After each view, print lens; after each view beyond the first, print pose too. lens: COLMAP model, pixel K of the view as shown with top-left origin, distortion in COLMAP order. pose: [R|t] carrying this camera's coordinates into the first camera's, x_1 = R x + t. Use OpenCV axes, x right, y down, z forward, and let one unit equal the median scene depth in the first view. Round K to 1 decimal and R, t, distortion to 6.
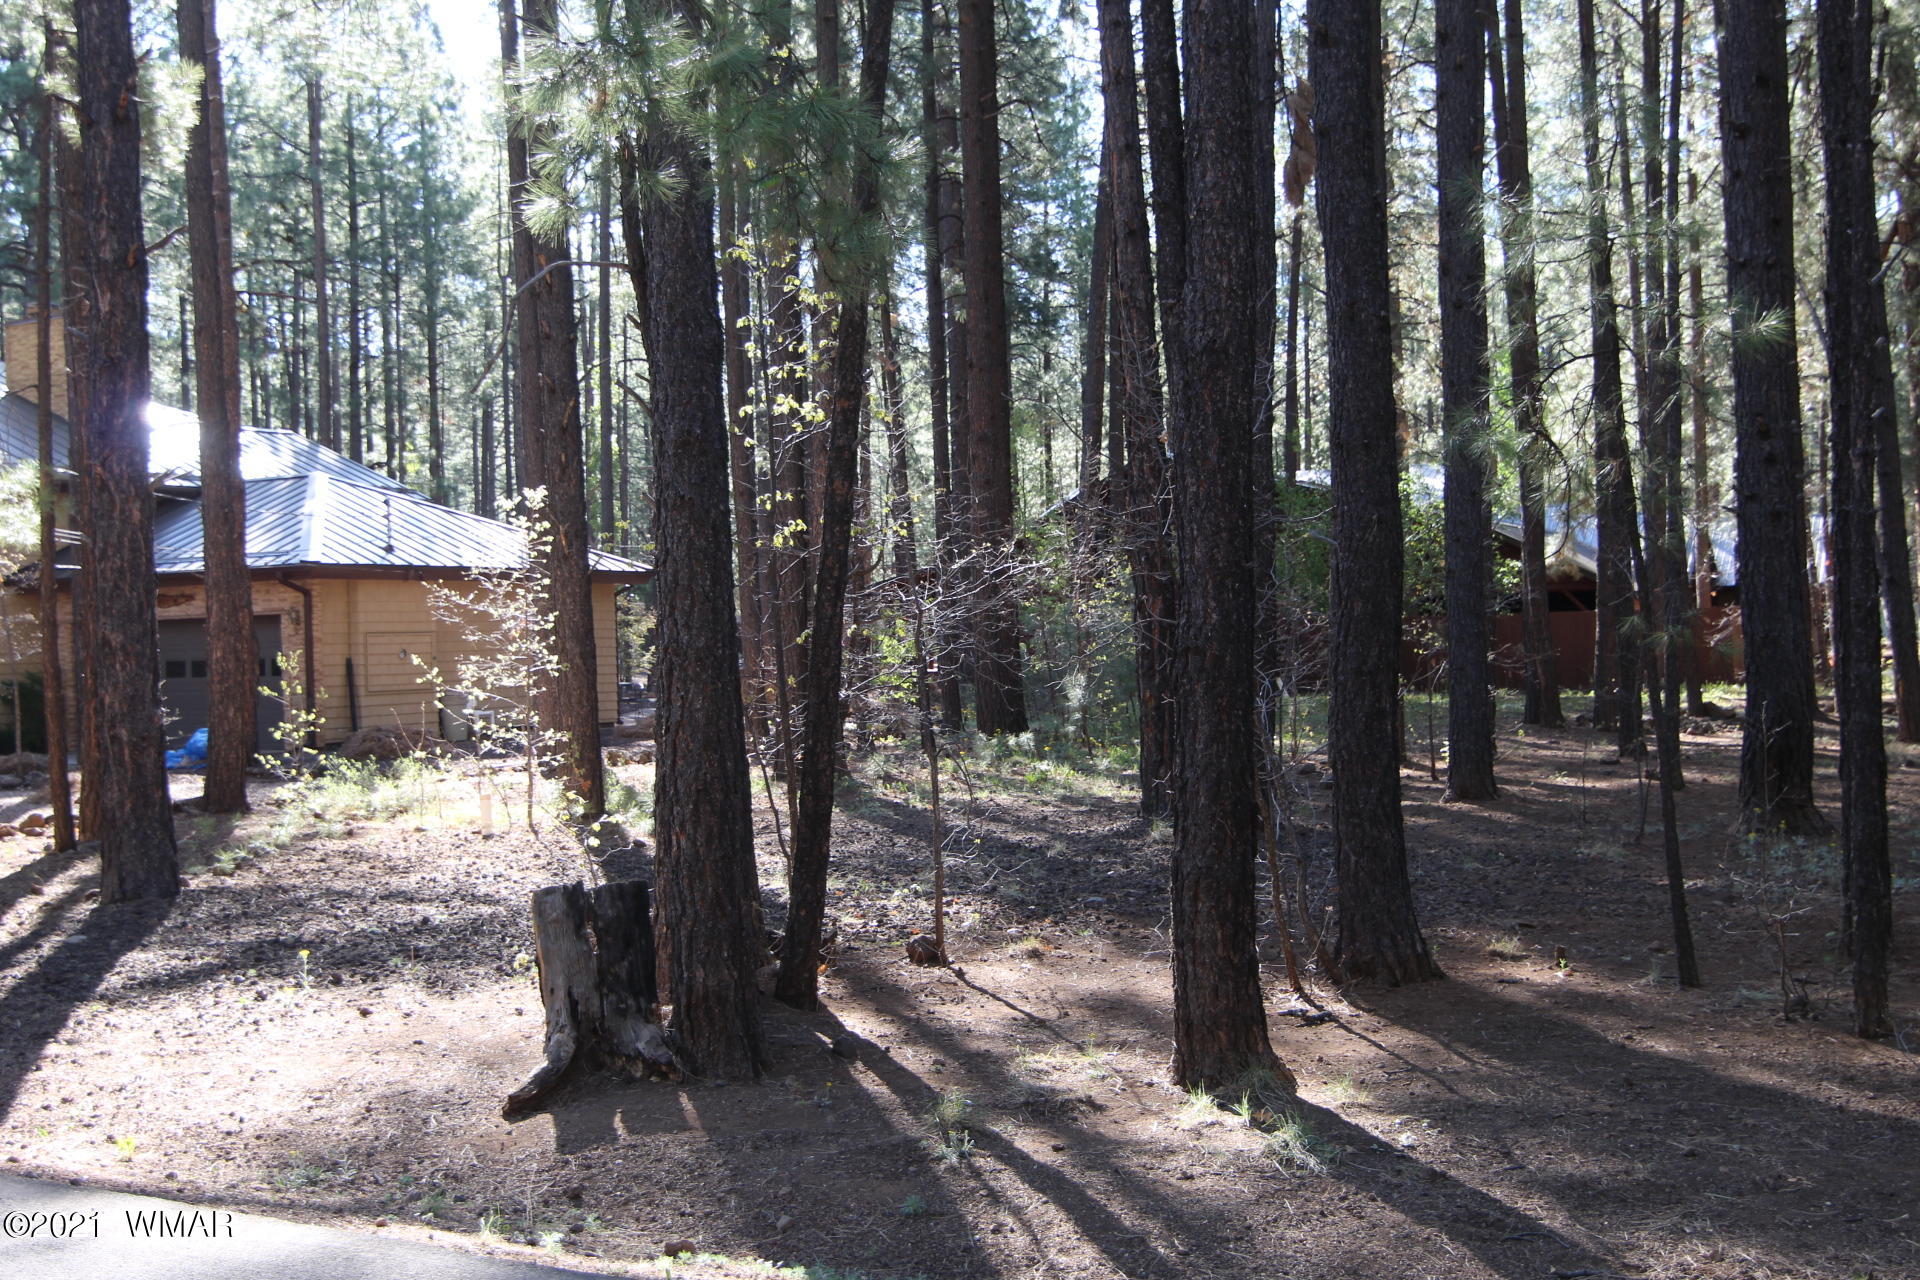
lens RADIAL K [[2097.6, 0, 973.7], [0, 2097.6, 633.8], [0, 0, 1]] dist [-0.002057, 0.004550]
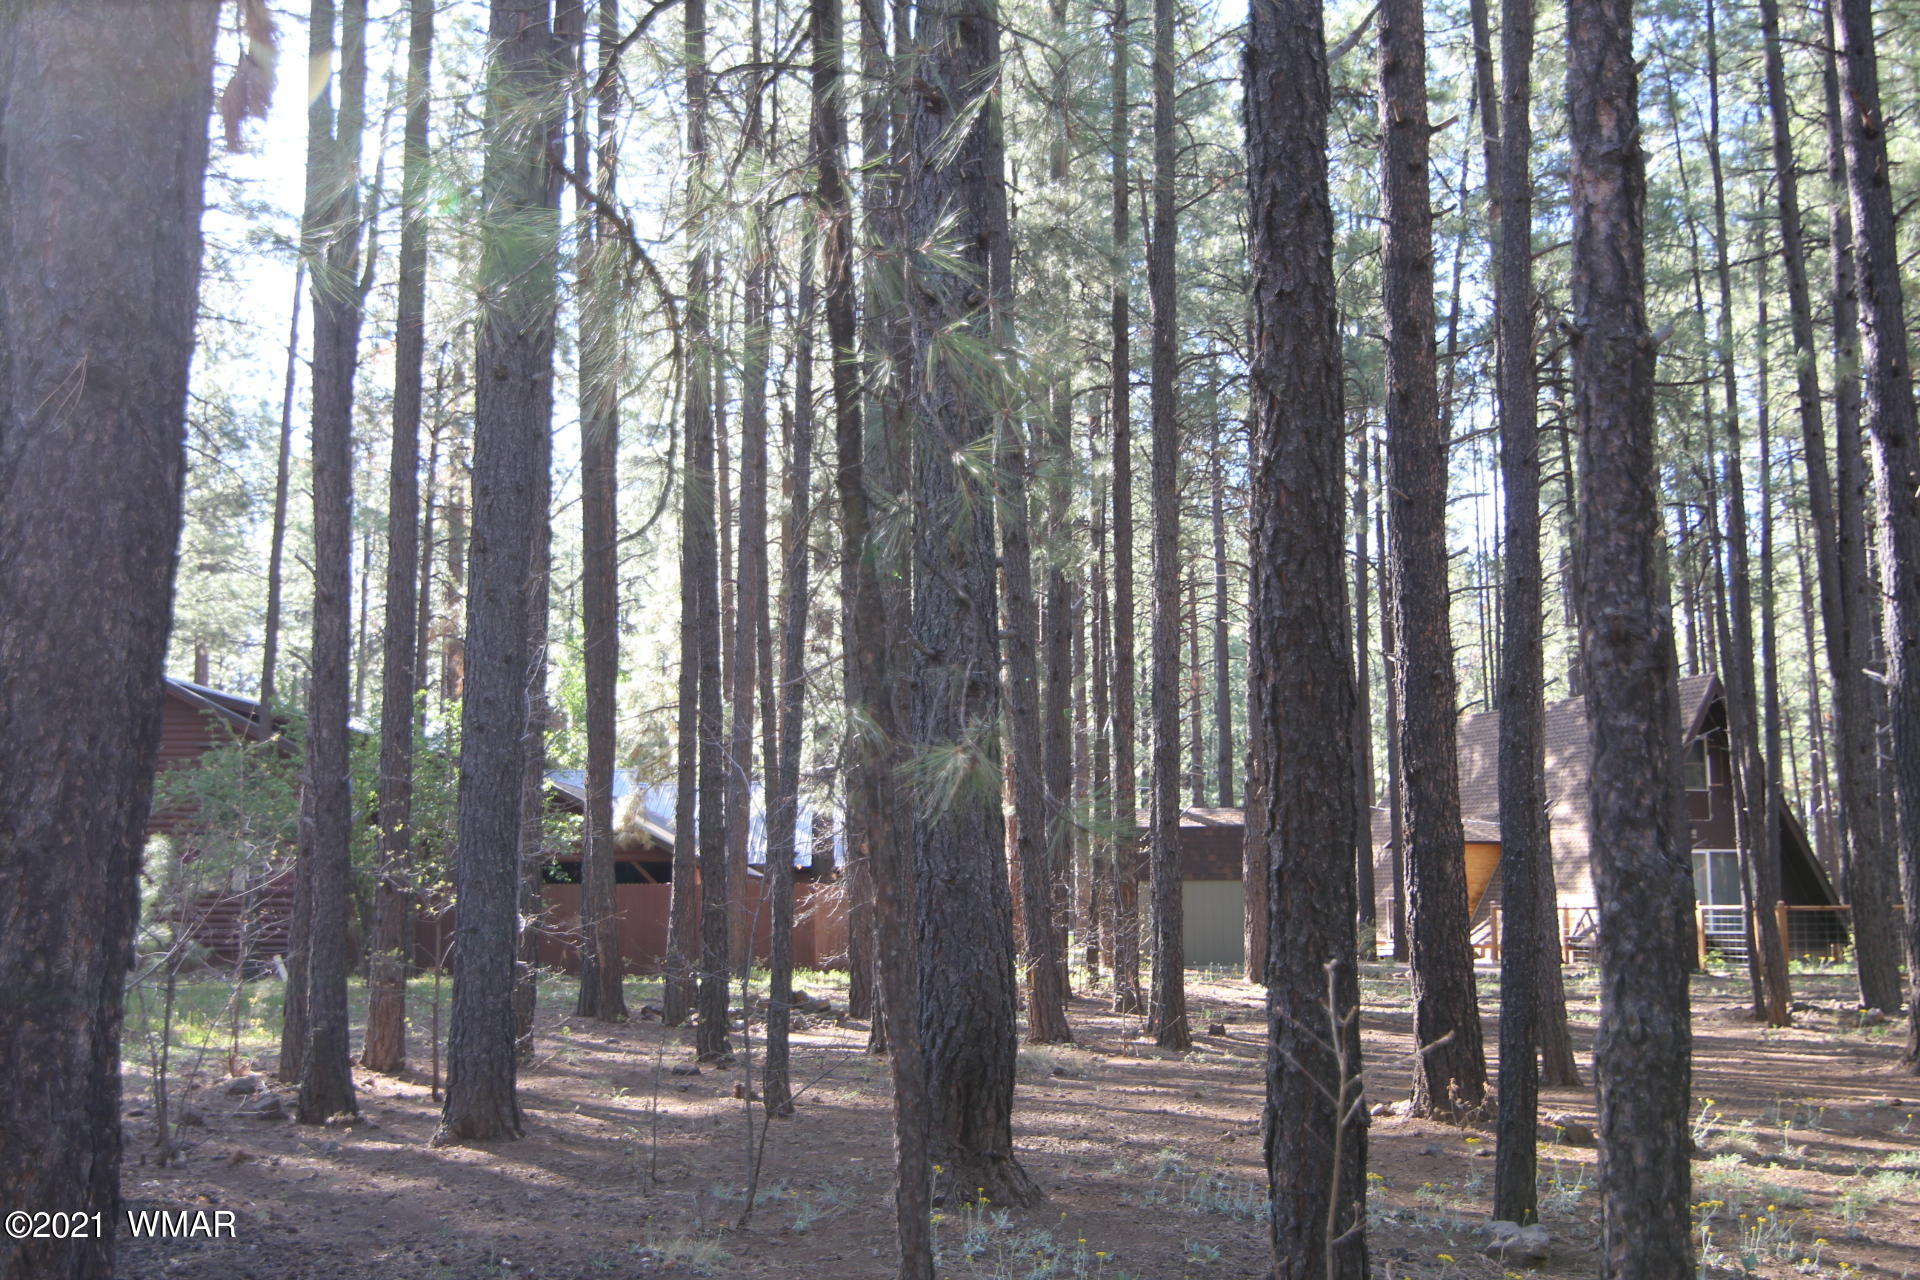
lens RADIAL K [[2105.1, 0, 968.8], [0, 2105.1, 634.4], [0, 0, 1]] dist [-0.005795, 0.010755]
pose [[0.907424, 0.080240, 0.412485, 0.080825], [-0.023788, 0.989835, -0.140220, 0.011361], [-0.419543, 0.117427, 0.900108, 0.290001]]
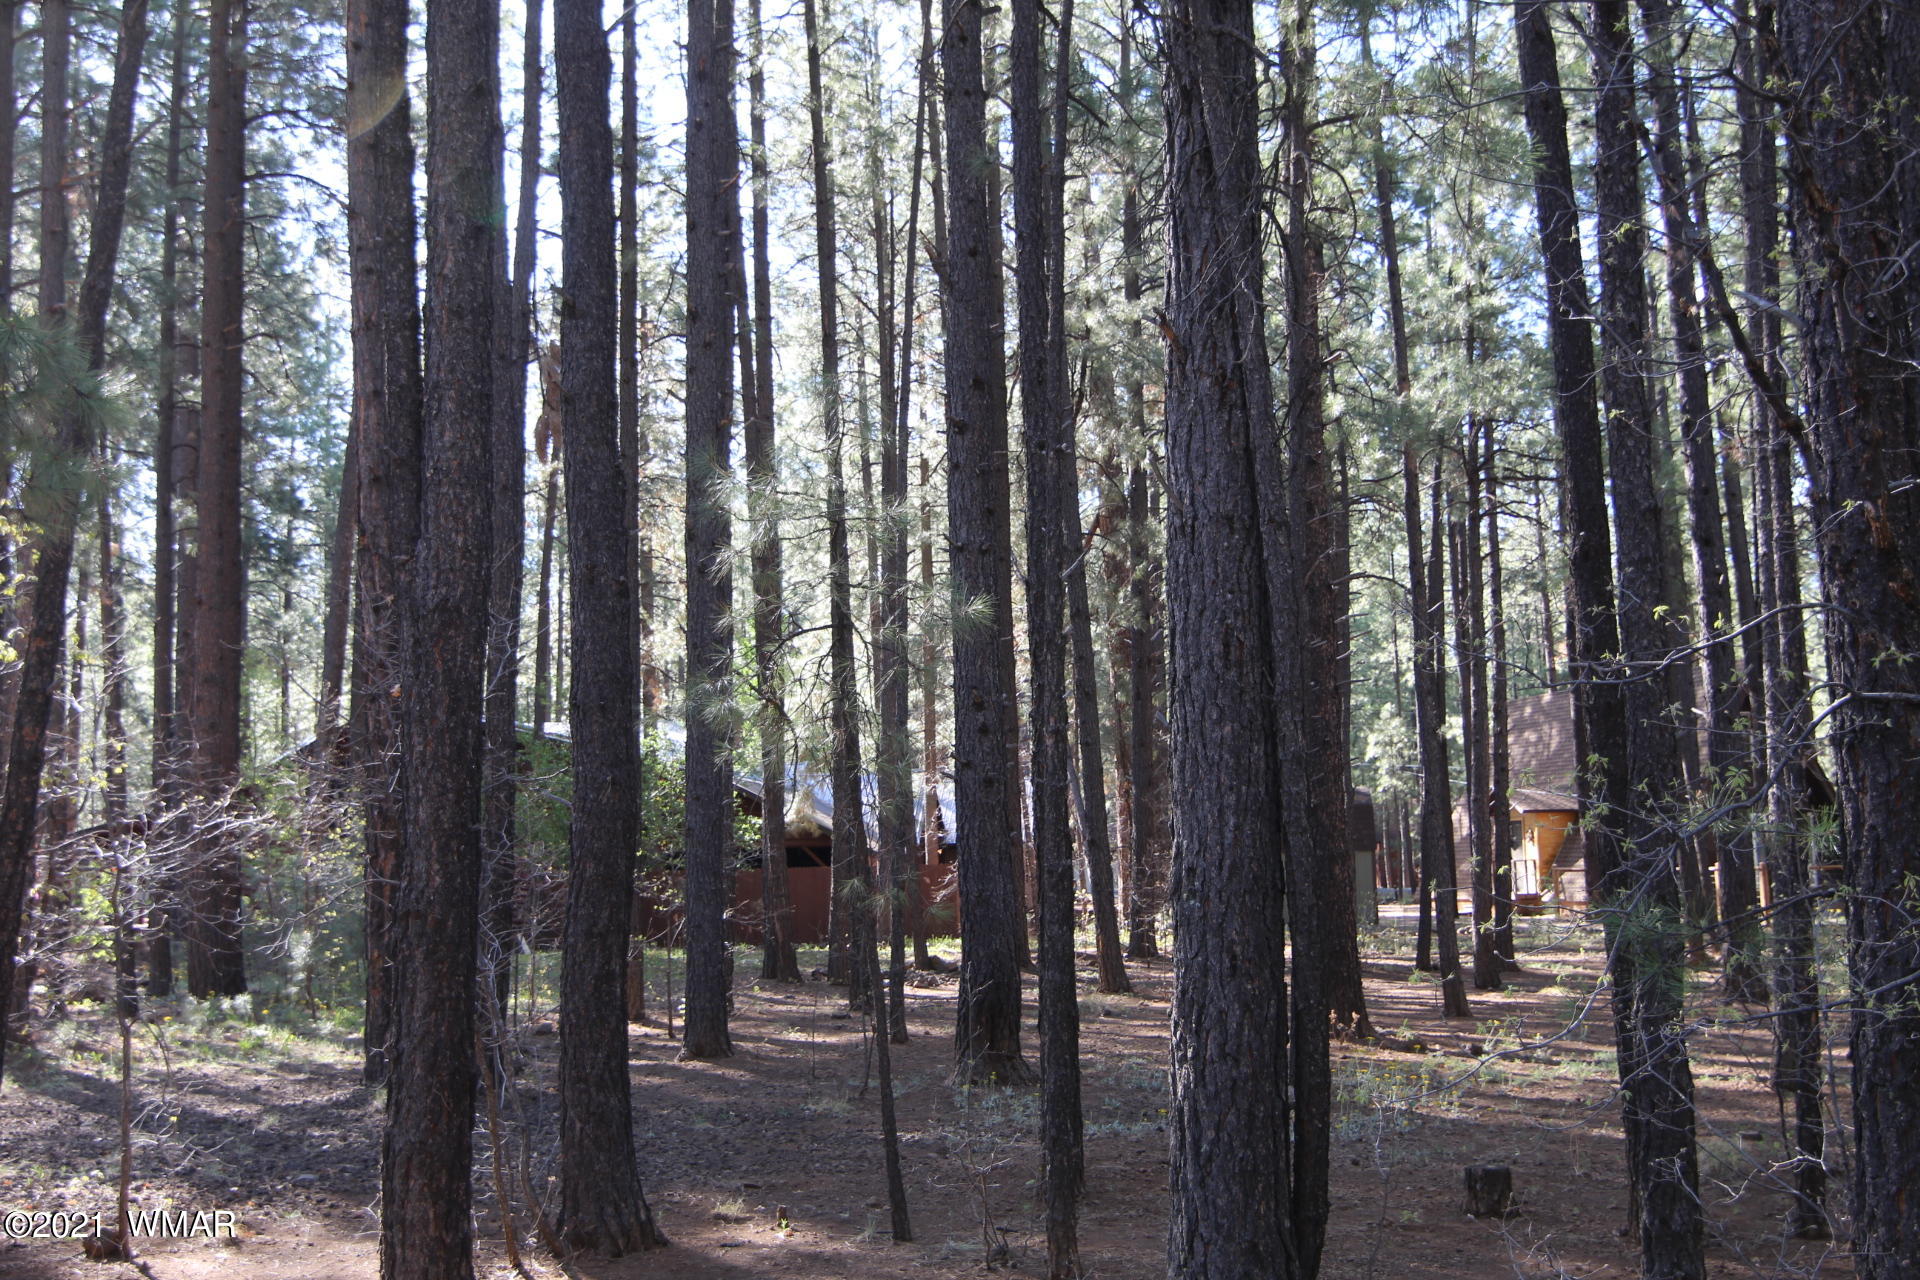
lens RADIAL K [[2097.6, 0, 973.7], [0, 2097.6, 633.8], [0, 0, 1]] dist [-0.002057, 0.004550]
pose [[0.938214, 0.045298, 0.343077, 0.003043], [-0.003987, 0.992745, -0.120174, -0.001849], [-0.346031, 0.111381, 0.931588, -0.002605]]
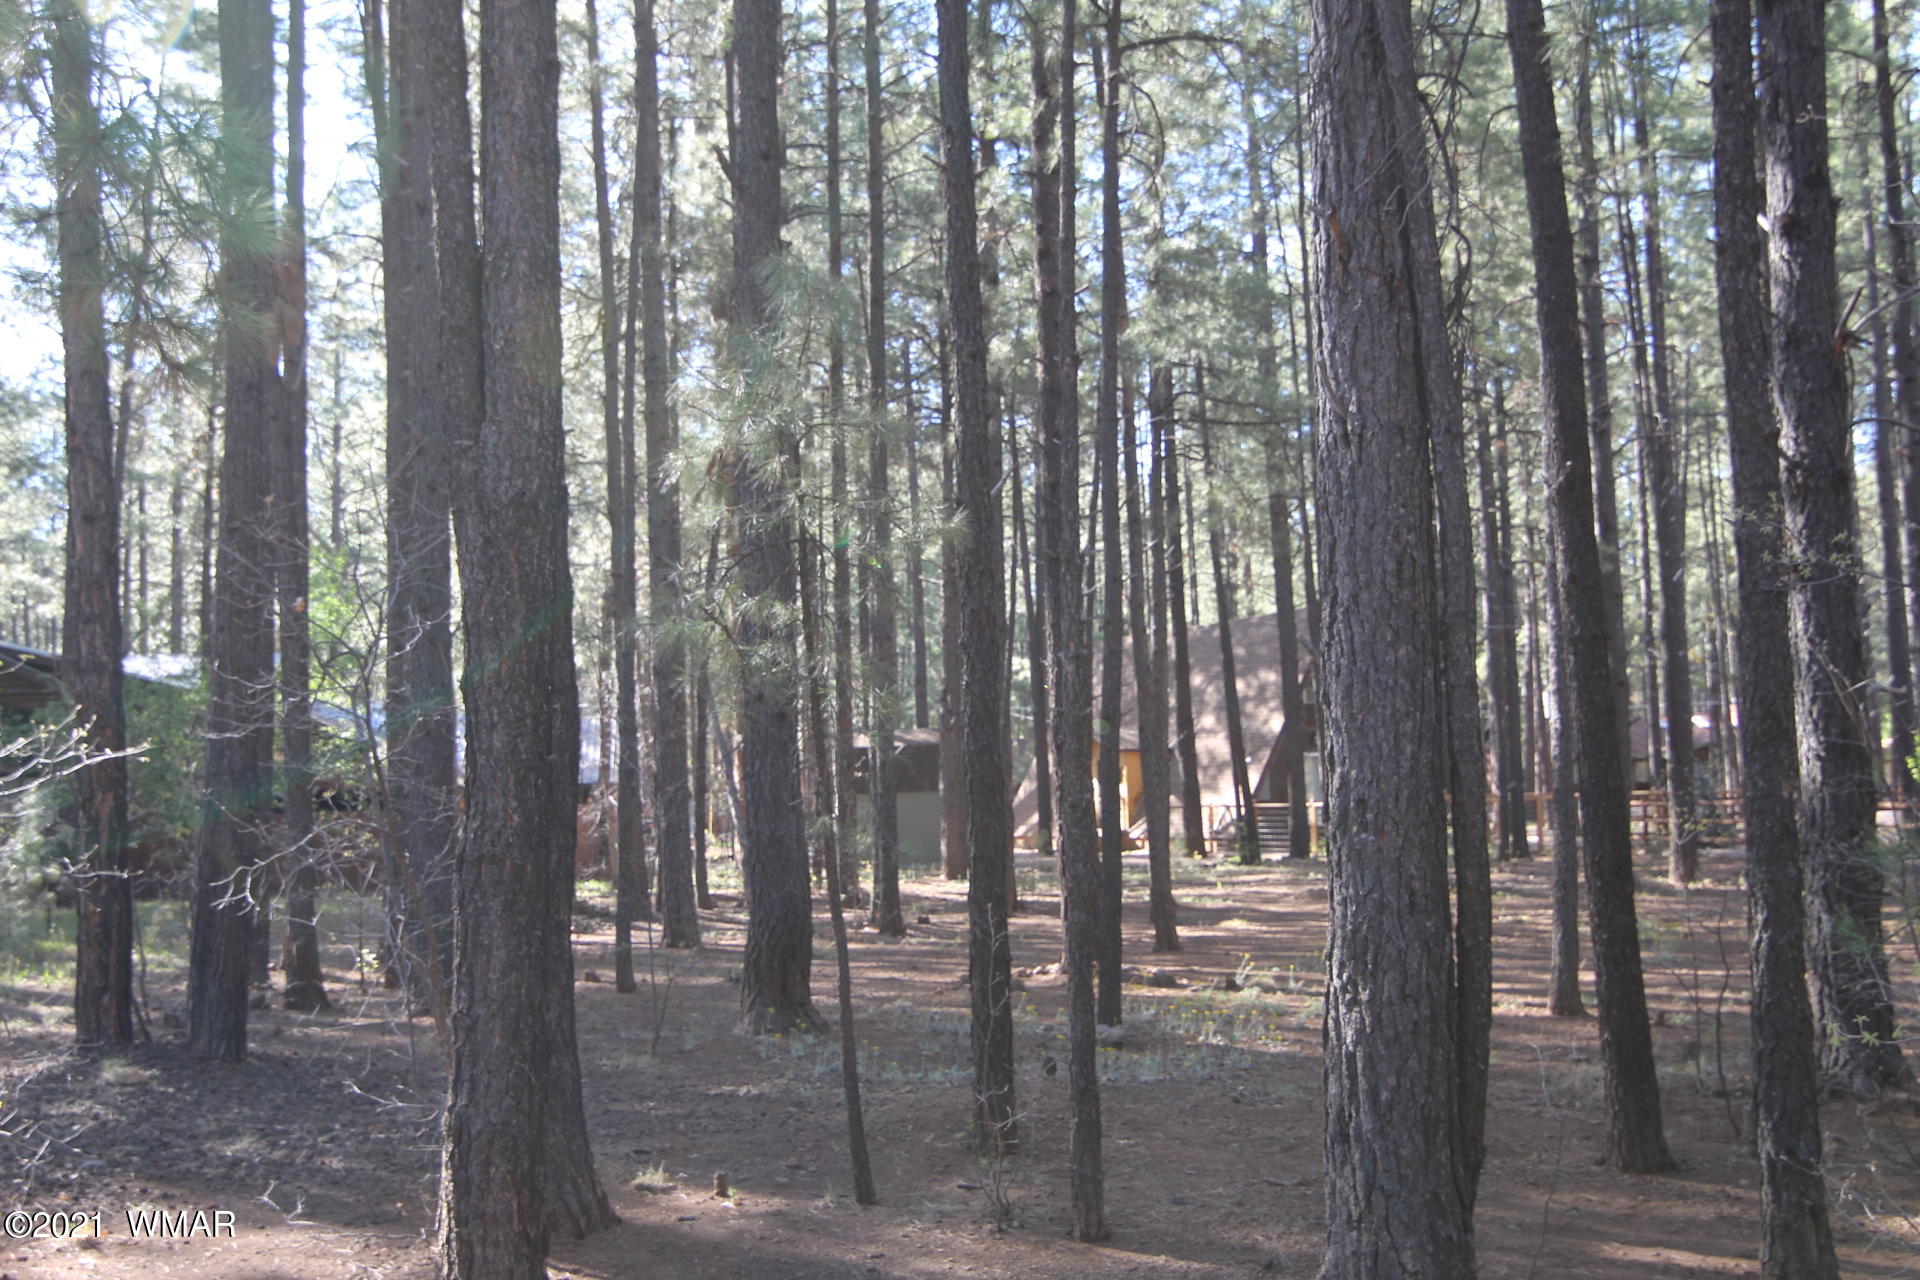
lens RADIAL K [[2097.6, 0, 973.7], [0, 2097.6, 633.8], [0, 0, 1]] dist [-0.002057, 0.004550]
pose [[0.836068, 0.046351, 0.546664, -0.066274], [0.005145, 0.995718, -0.092294, -0.001155], [-0.548601, 0.079977, 0.832250, 0.066767]]
